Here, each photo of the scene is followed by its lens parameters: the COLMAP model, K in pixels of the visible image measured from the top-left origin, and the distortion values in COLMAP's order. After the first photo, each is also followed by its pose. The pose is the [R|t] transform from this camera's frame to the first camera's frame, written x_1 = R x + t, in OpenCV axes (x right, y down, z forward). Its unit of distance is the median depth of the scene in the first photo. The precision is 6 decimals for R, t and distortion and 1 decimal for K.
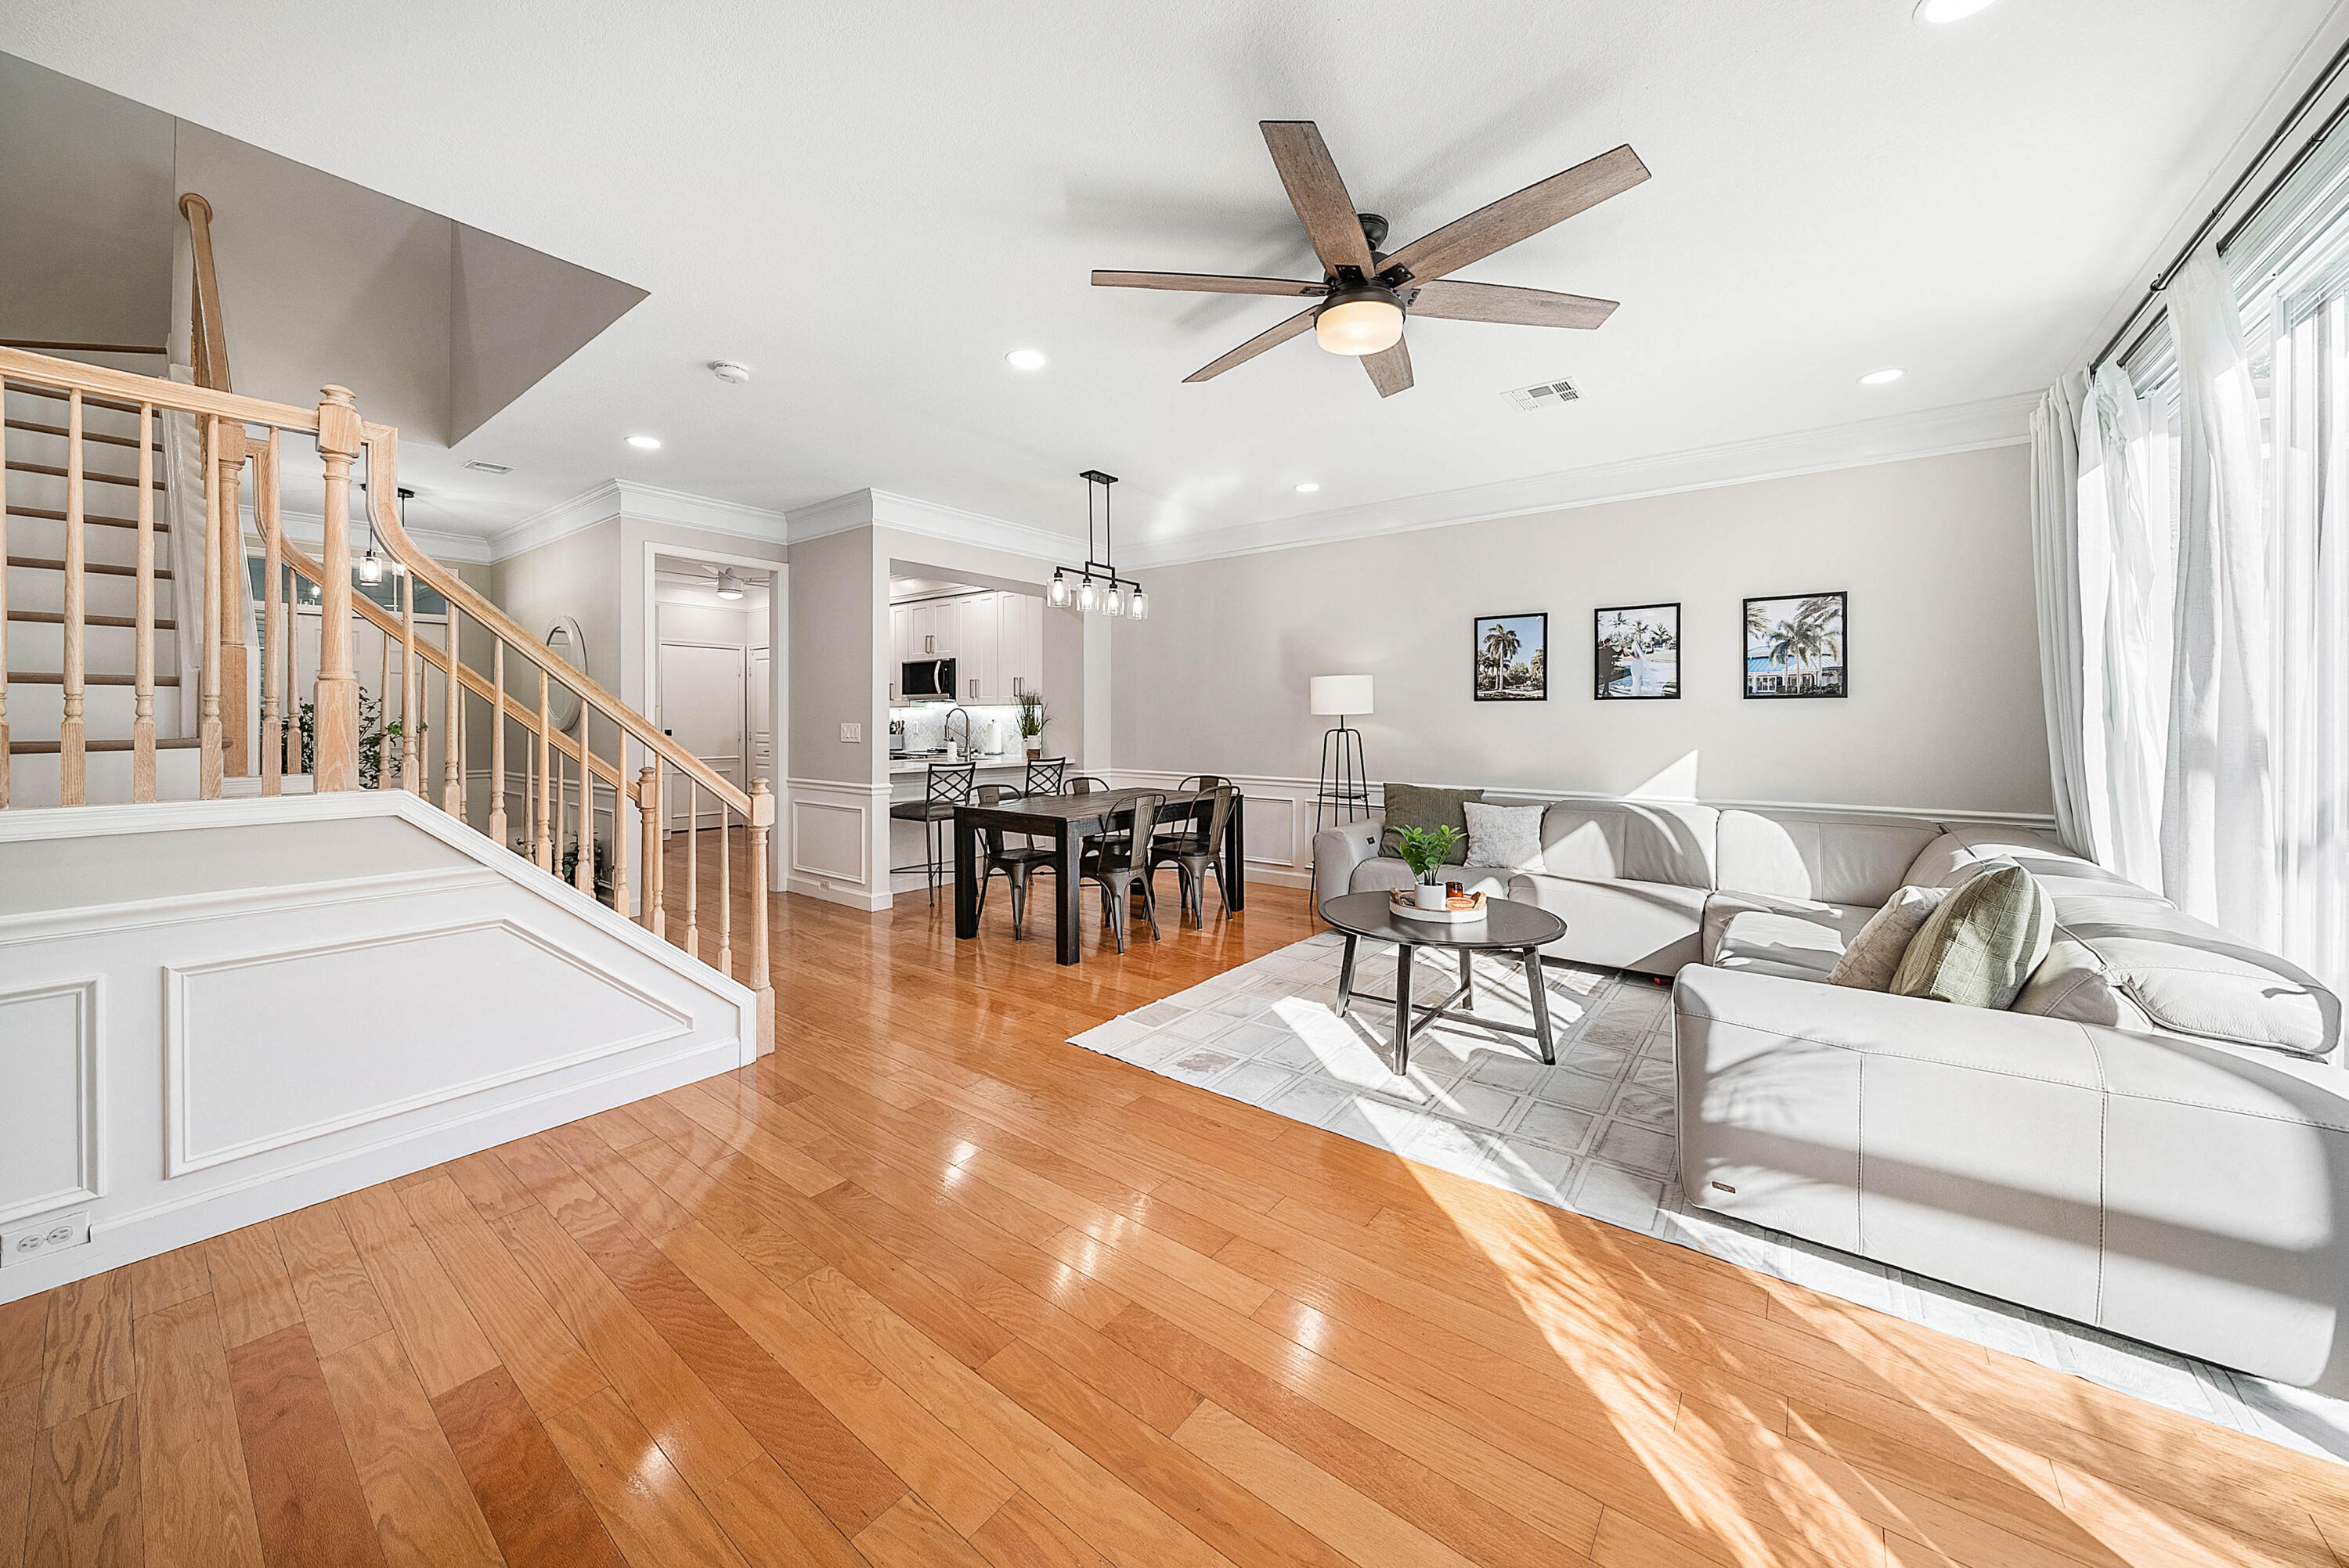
lens RADIAL K [[838.6, 0, 1182.4], [0, 838.6, 728.2], [0, 0, 1]] dist [-0.000563, -0.000186]
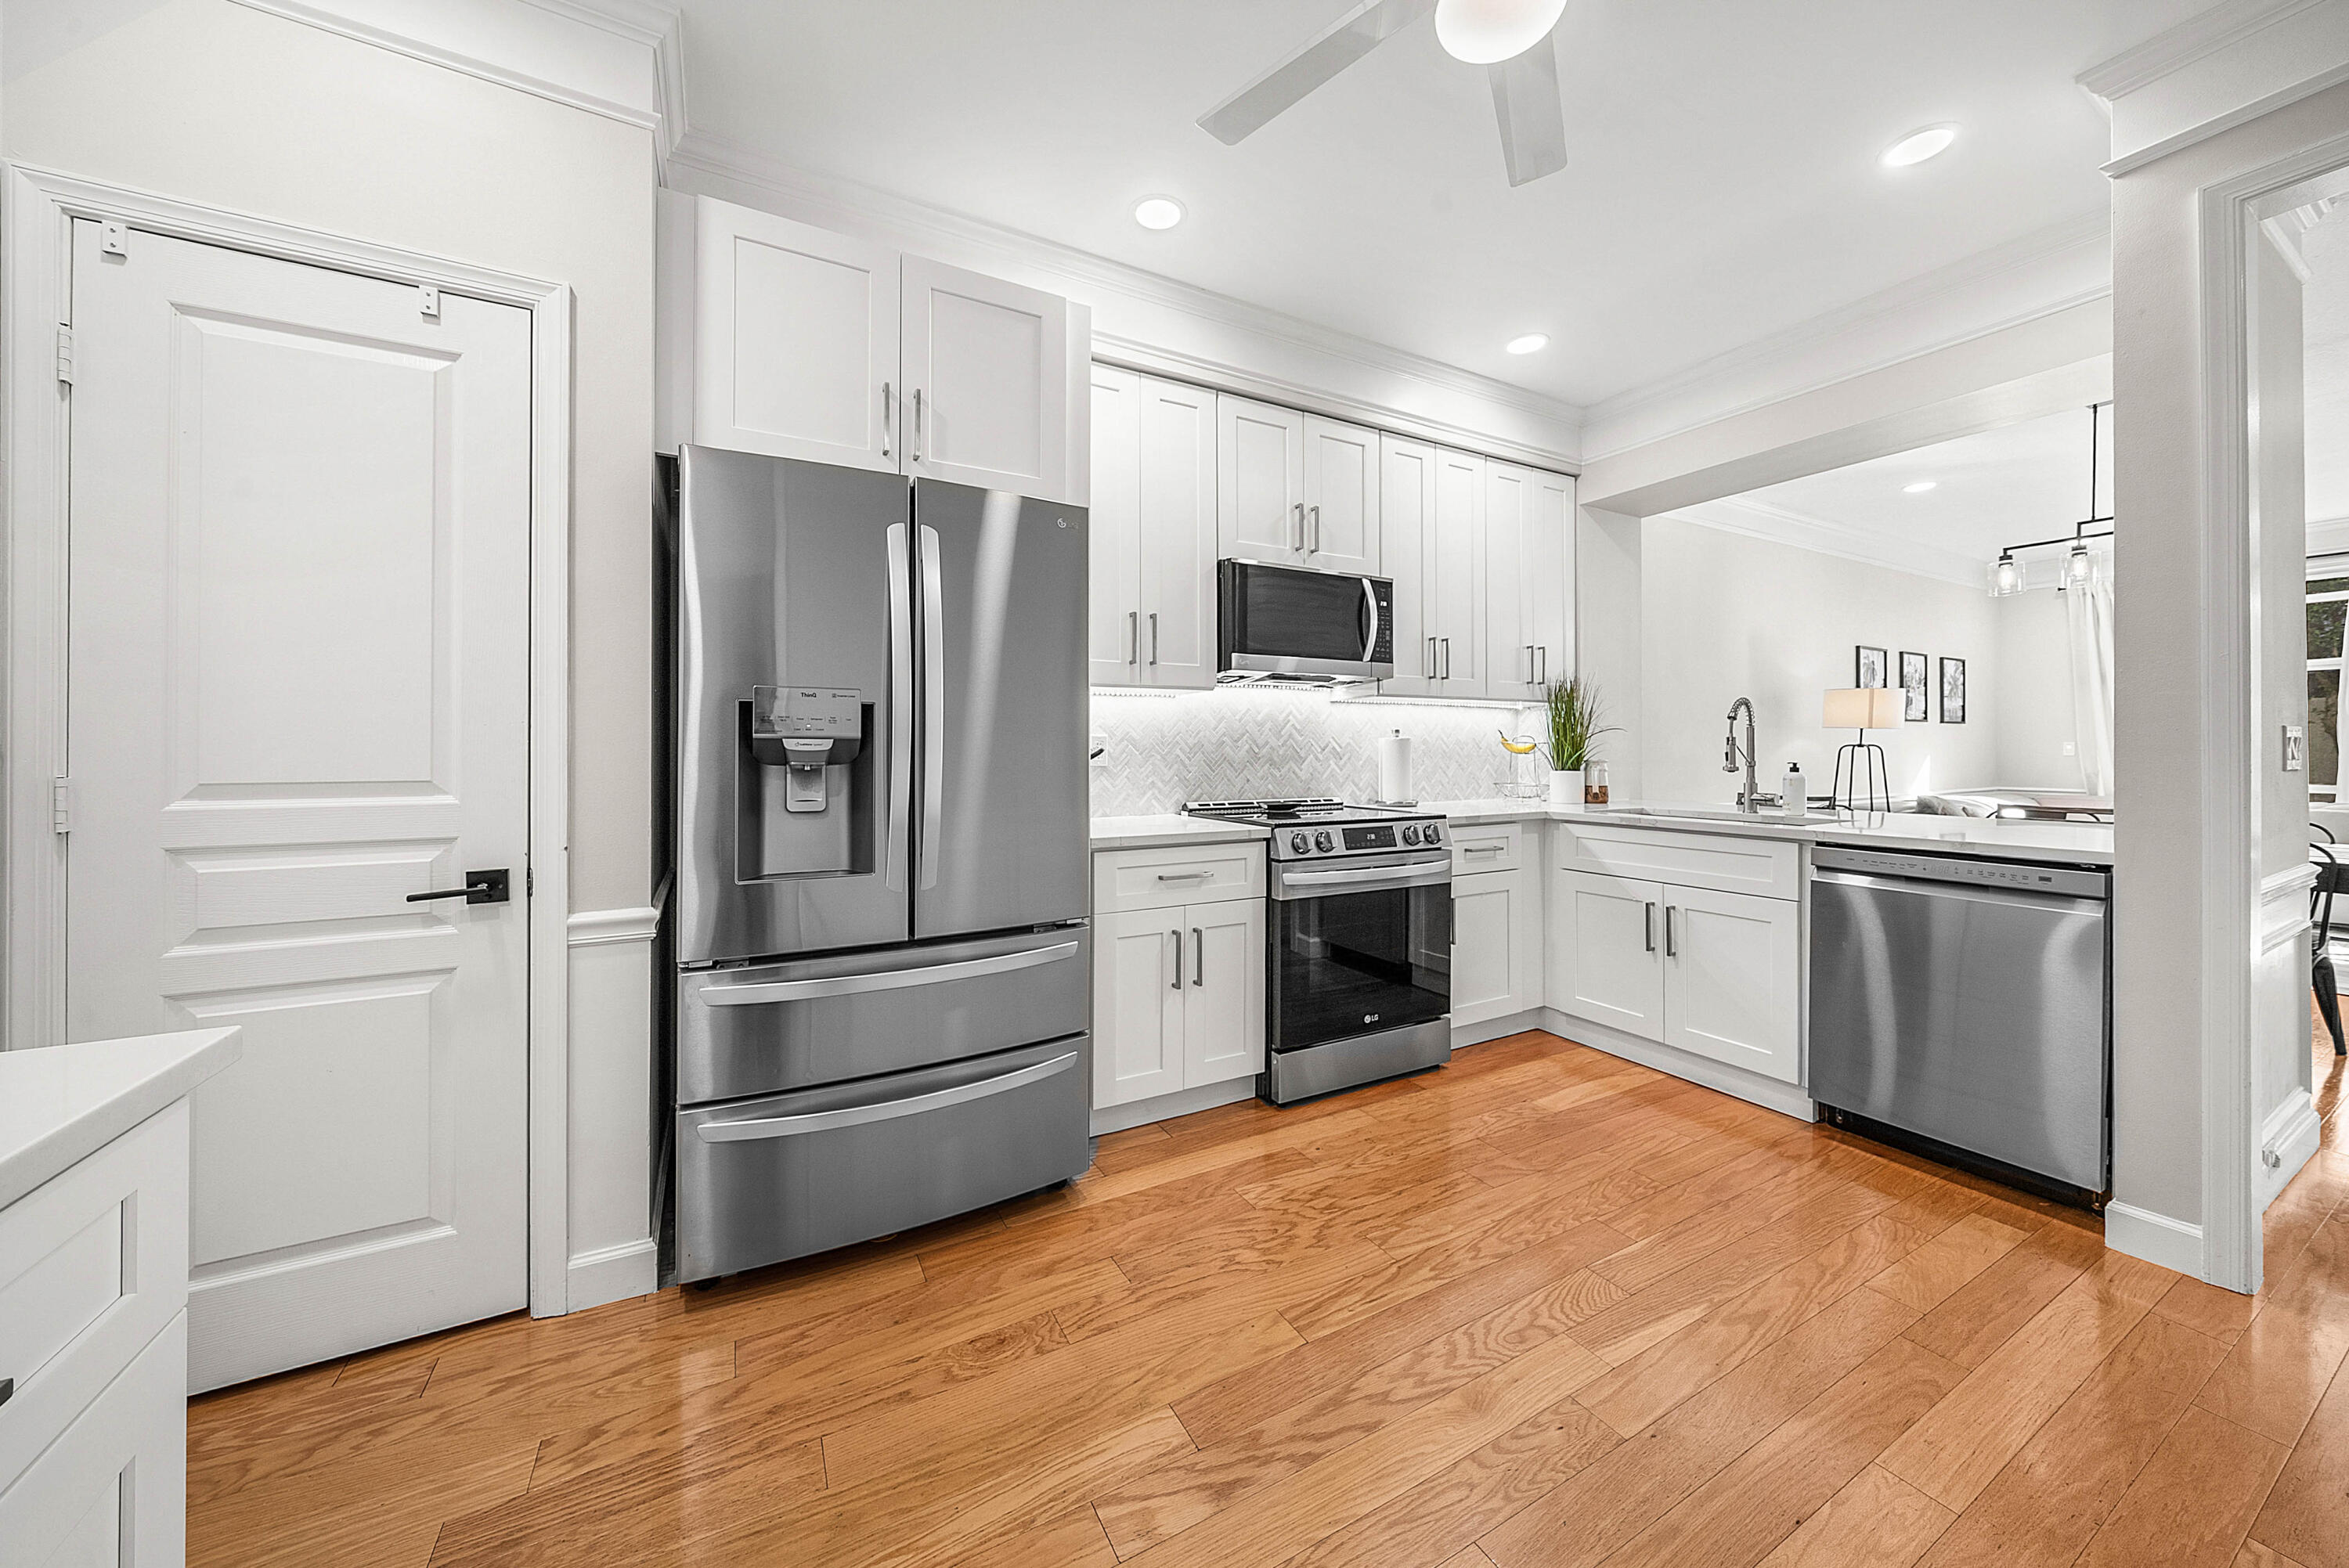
lens RADIAL K [[838.6, 0, 1134.2], [0, 838.6, 753.2], [0, 0, 1]] dist [-0.000563, -0.000186]
pose [[0.412307, -0.003341, 0.911039, -1.135852], [0.011454, 0.999933, -0.001517, 0.002963], [-0.910973, 0.011061, 0.412318, 1.528927]]
